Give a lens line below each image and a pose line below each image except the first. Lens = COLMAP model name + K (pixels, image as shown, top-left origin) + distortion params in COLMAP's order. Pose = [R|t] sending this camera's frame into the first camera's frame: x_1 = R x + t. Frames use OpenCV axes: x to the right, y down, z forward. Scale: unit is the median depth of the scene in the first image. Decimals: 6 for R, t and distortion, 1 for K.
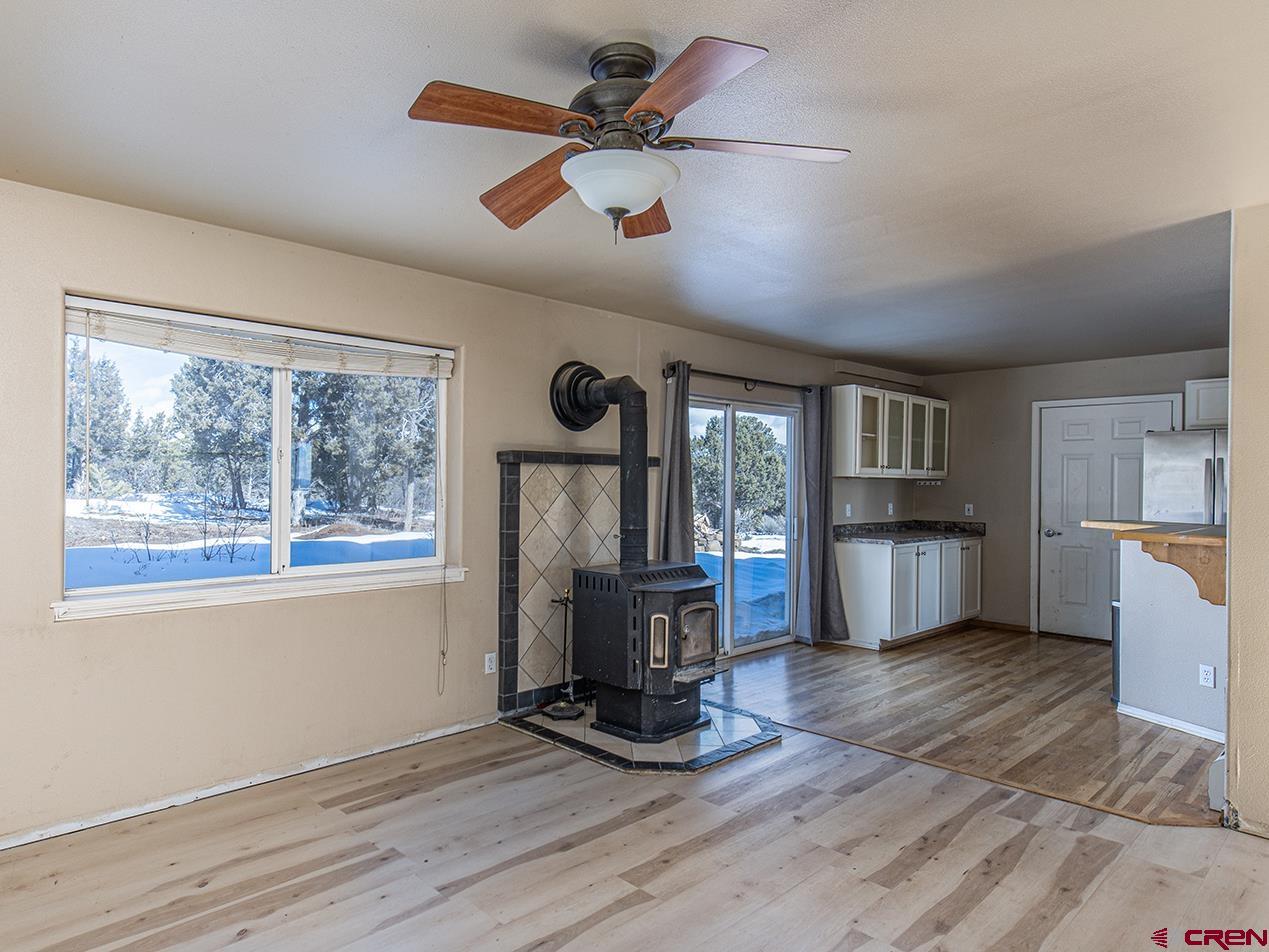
lens RADIAL K [[654.5, 0, 647.6], [0, 654.5, 485.6], [0, 0, 1]] dist [0.015010, -0.001447]
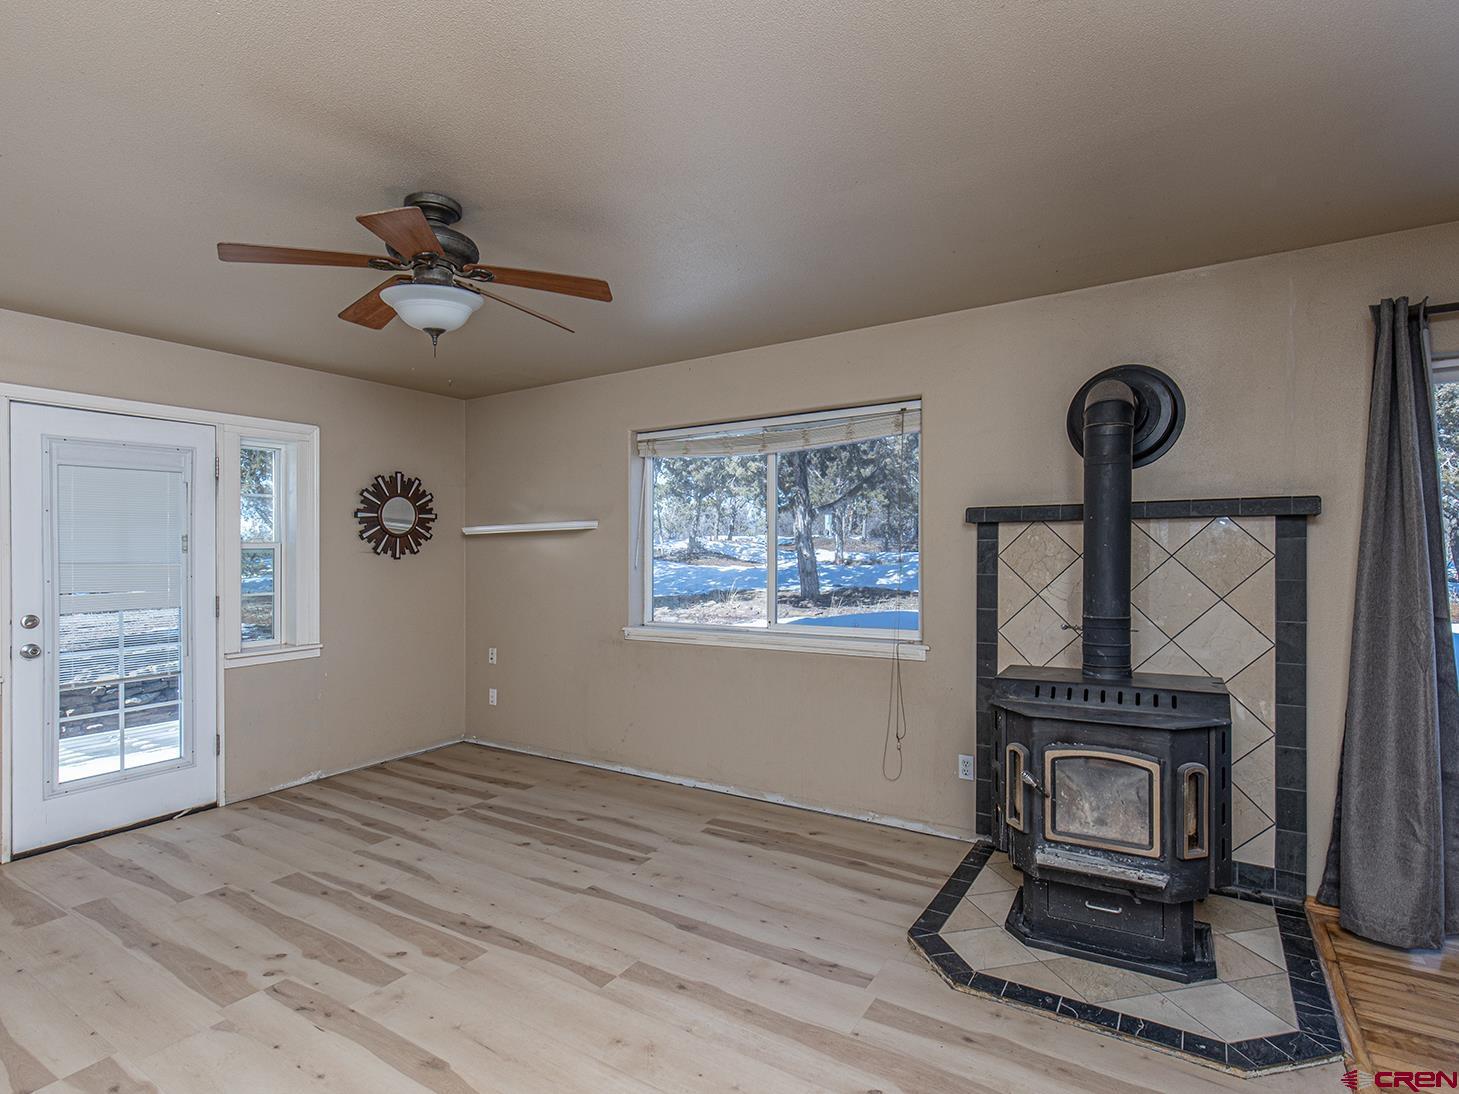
lens RADIAL K [[752.5, 0, 742.1], [0, 752.5, 547.5], [0, 0, 1]] dist [0.015010, -0.001447]
pose [[0.302117, -0.010678, -0.953211, 0.712107], [0.009373, 0.999922, -0.008230, -0.000390], [0.953225, -0.006448, 0.302194, 0.547875]]
